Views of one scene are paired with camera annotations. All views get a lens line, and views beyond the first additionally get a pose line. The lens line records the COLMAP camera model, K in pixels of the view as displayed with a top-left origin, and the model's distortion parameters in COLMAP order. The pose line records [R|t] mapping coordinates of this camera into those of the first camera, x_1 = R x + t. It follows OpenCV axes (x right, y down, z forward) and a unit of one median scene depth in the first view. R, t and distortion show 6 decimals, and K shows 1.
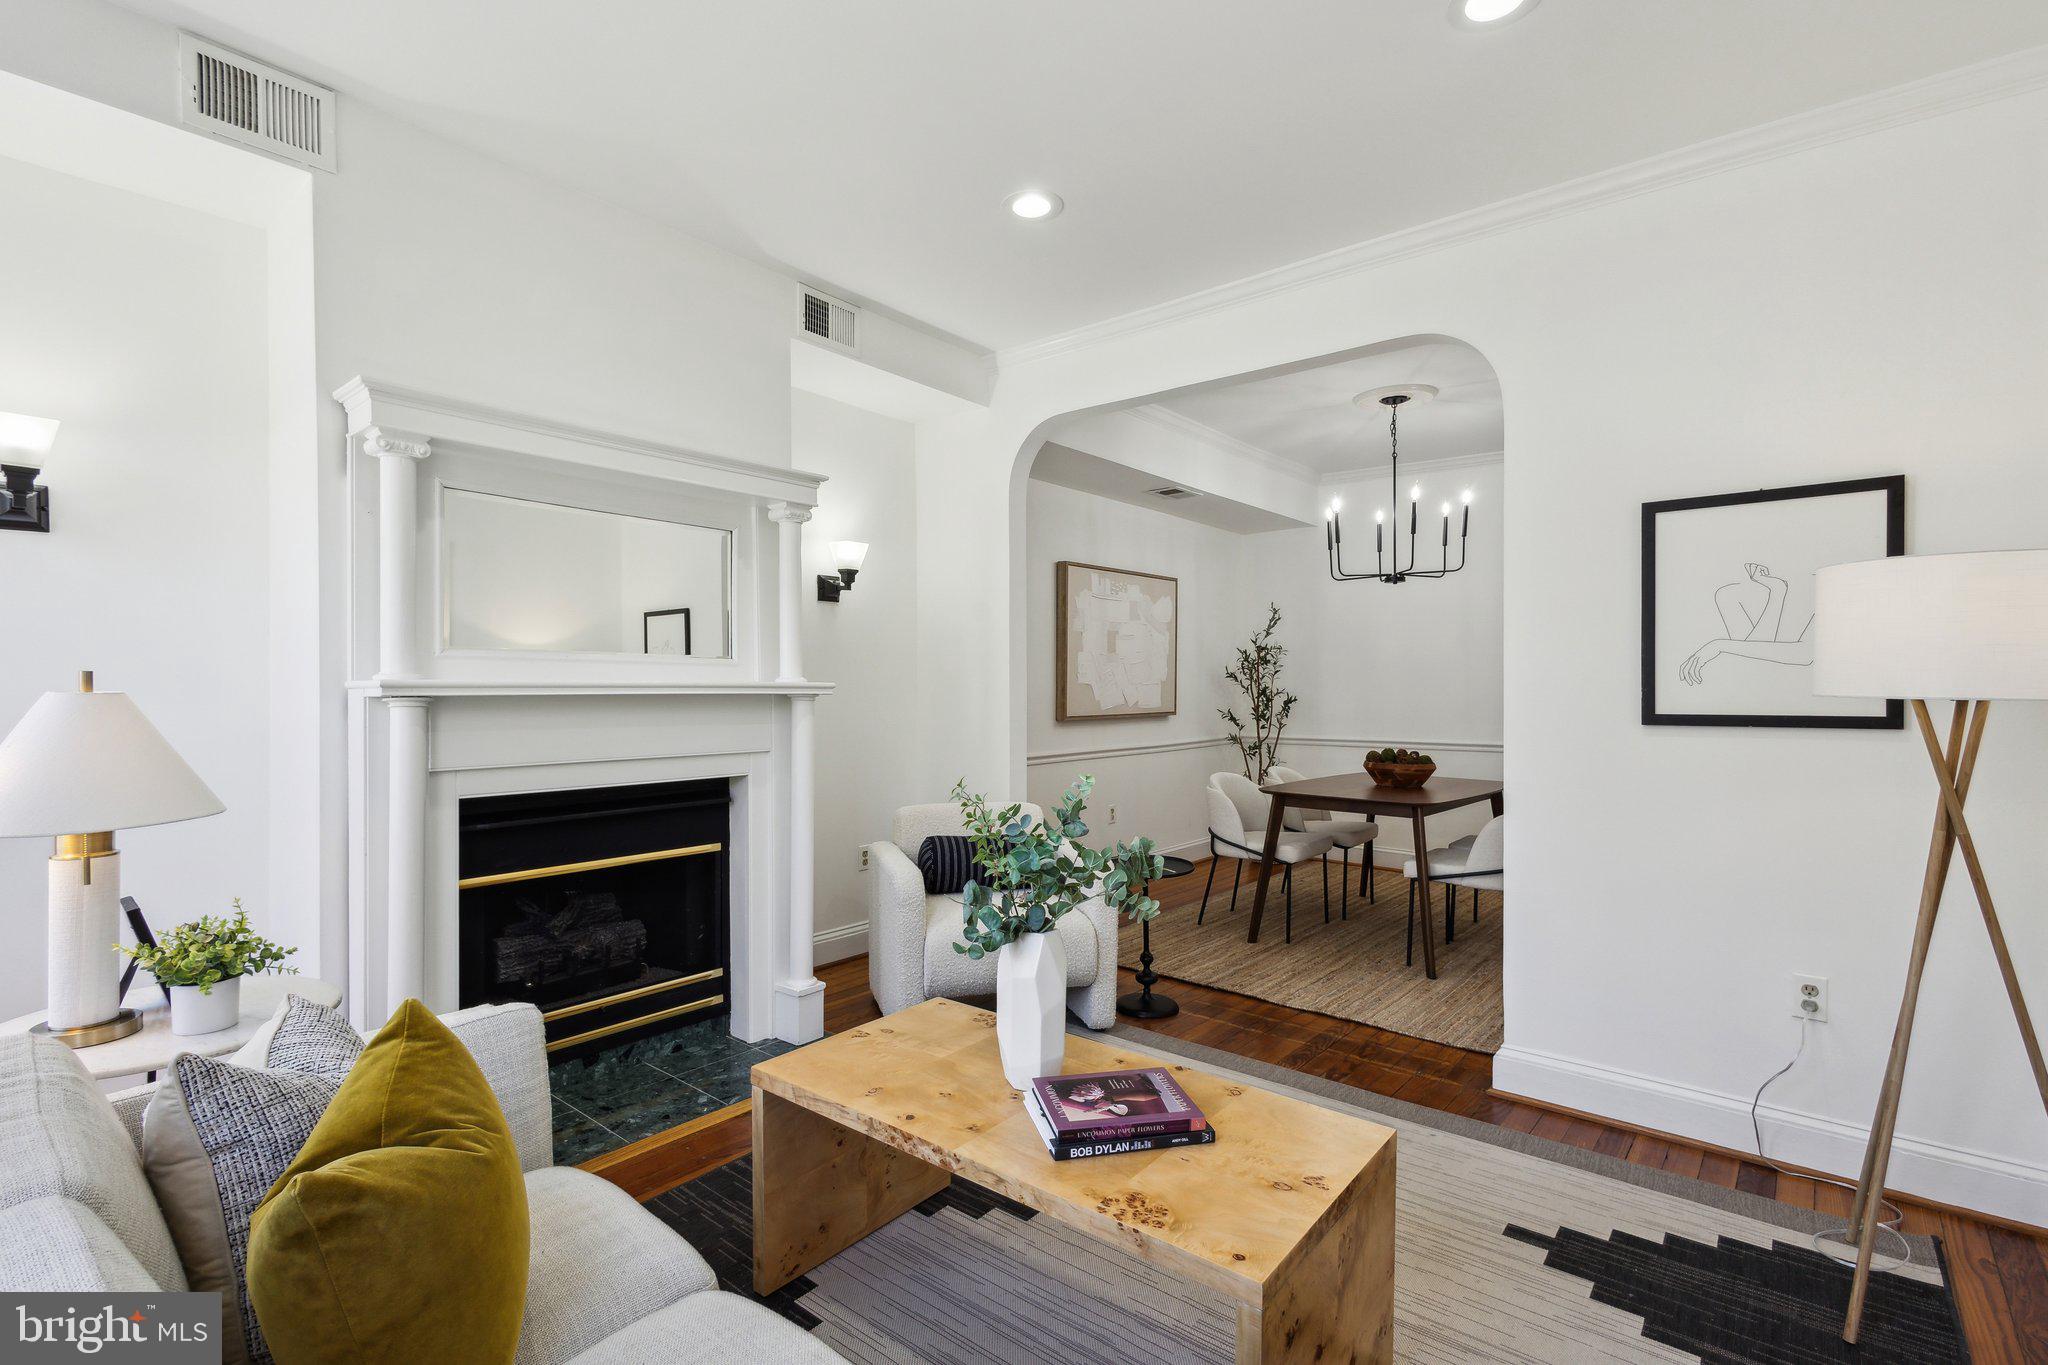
lens RADIAL K [[950.5, 0, 1016.6], [0, 950.5, 692.4], [0, 0, 1]] dist [0.014672, -0.002214]
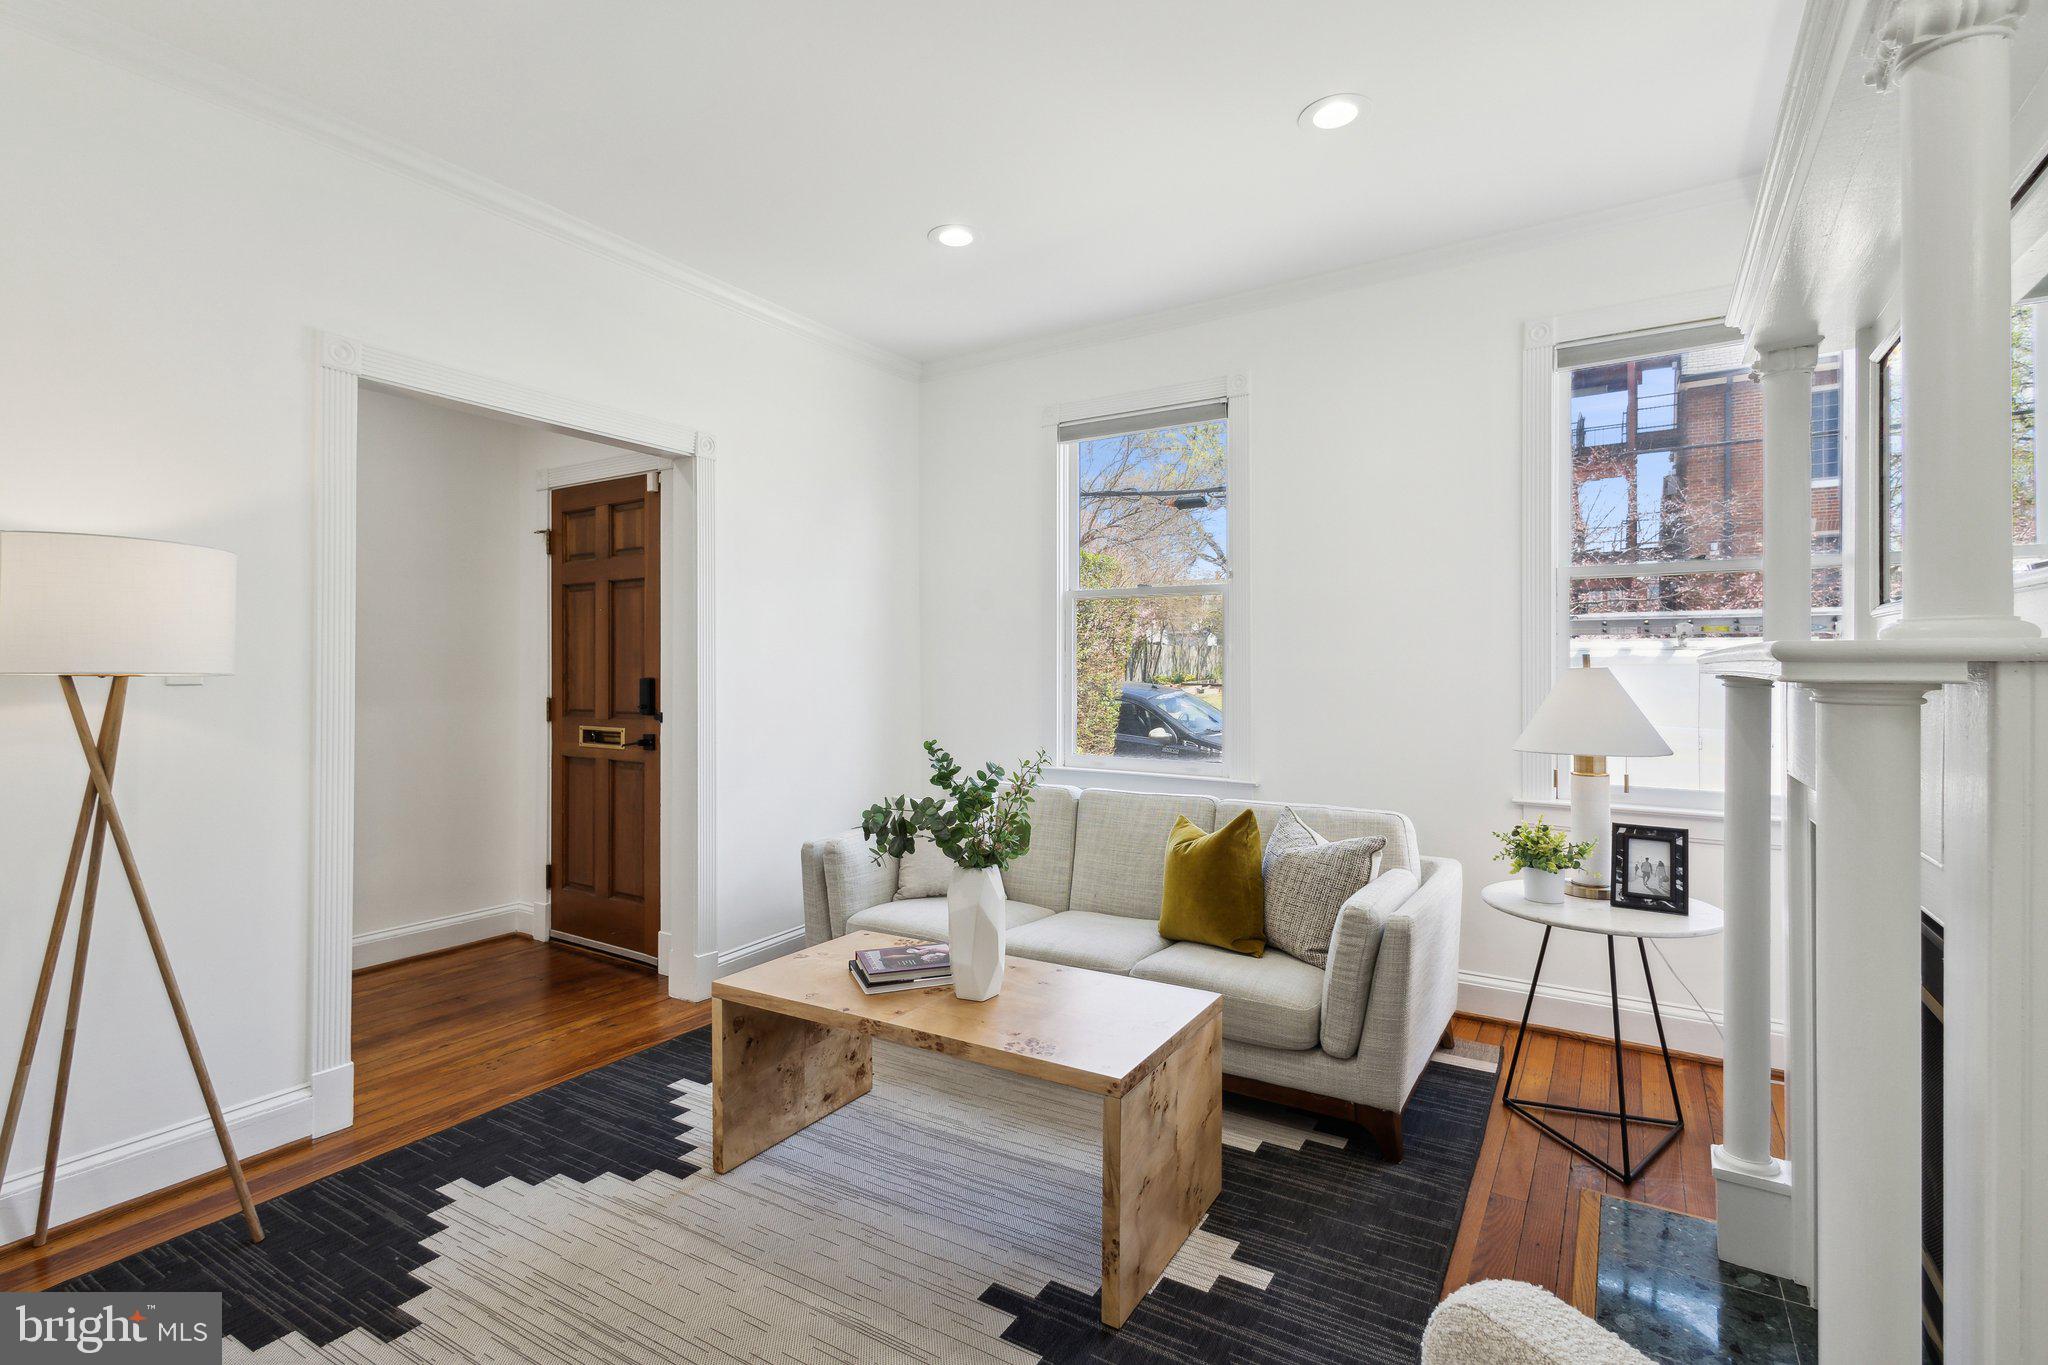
lens RADIAL K [[950.5, 0, 1036.2], [0, 950.5, 666.7], [0, 0, 1]] dist [0.014672, -0.002214]
pose [[-0.990778, 0.004235, -0.135427, 0.064396], [0.003873, 0.999988, 0.002936, -0.004334], [0.135438, 0.002385, -0.990783, 1.382325]]
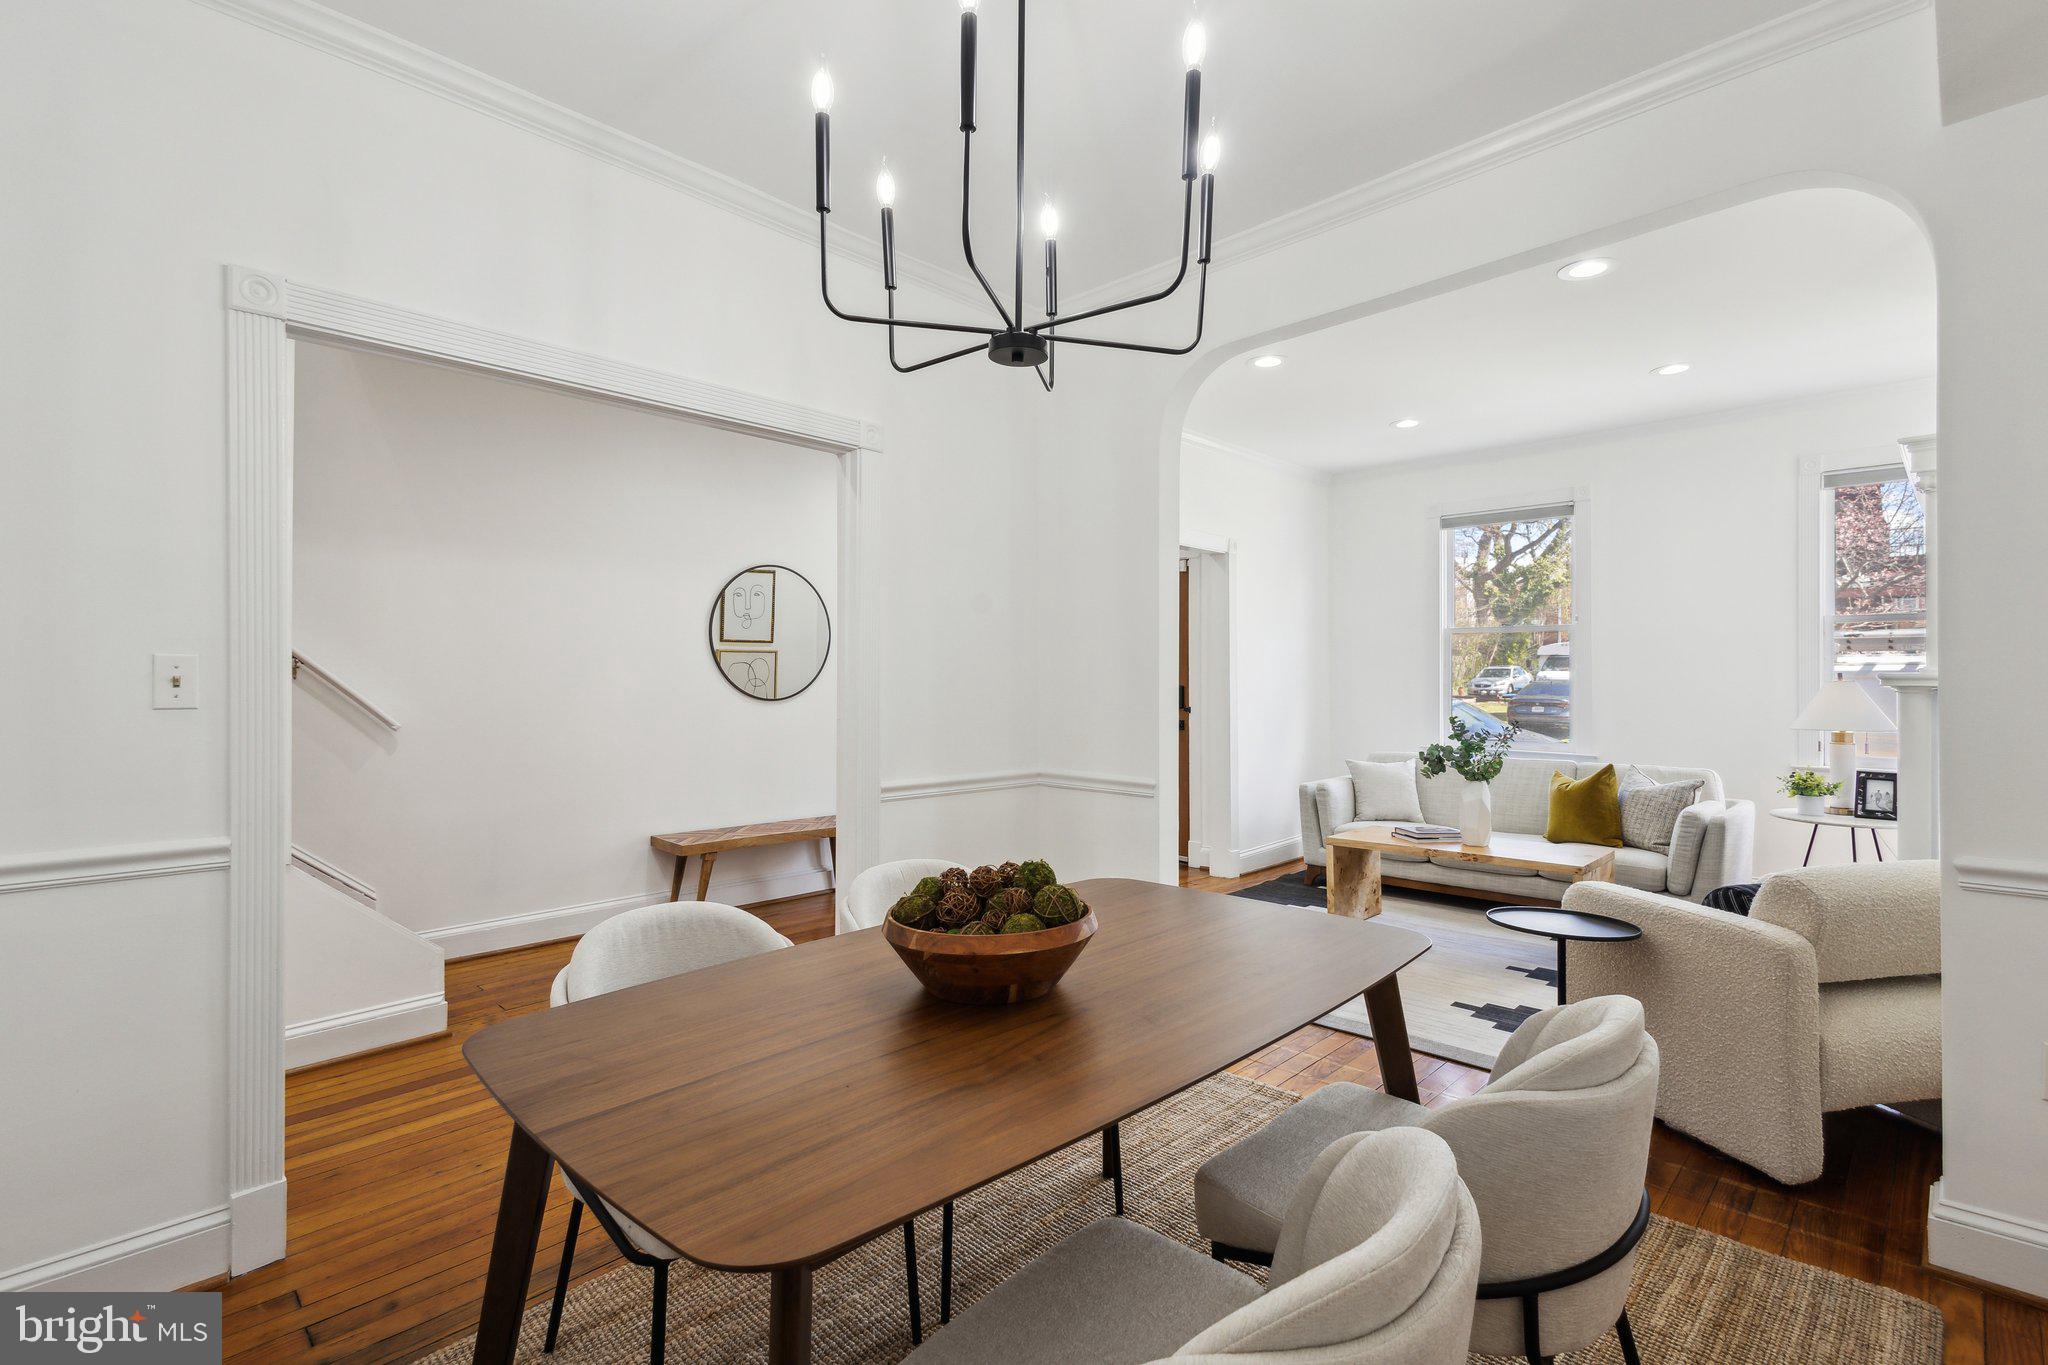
lens RADIAL K [[950.5, 0, 1029.8], [0, 950.5, 674.5], [0, 0, 1]] dist [0.014672, -0.002214]
pose [[-0.997097, 0.002421, 0.076102, 0.586387], [0.002317, 0.999996, -0.001456, -0.009513], [-0.076105, -0.001275, -0.997099, 2.162975]]
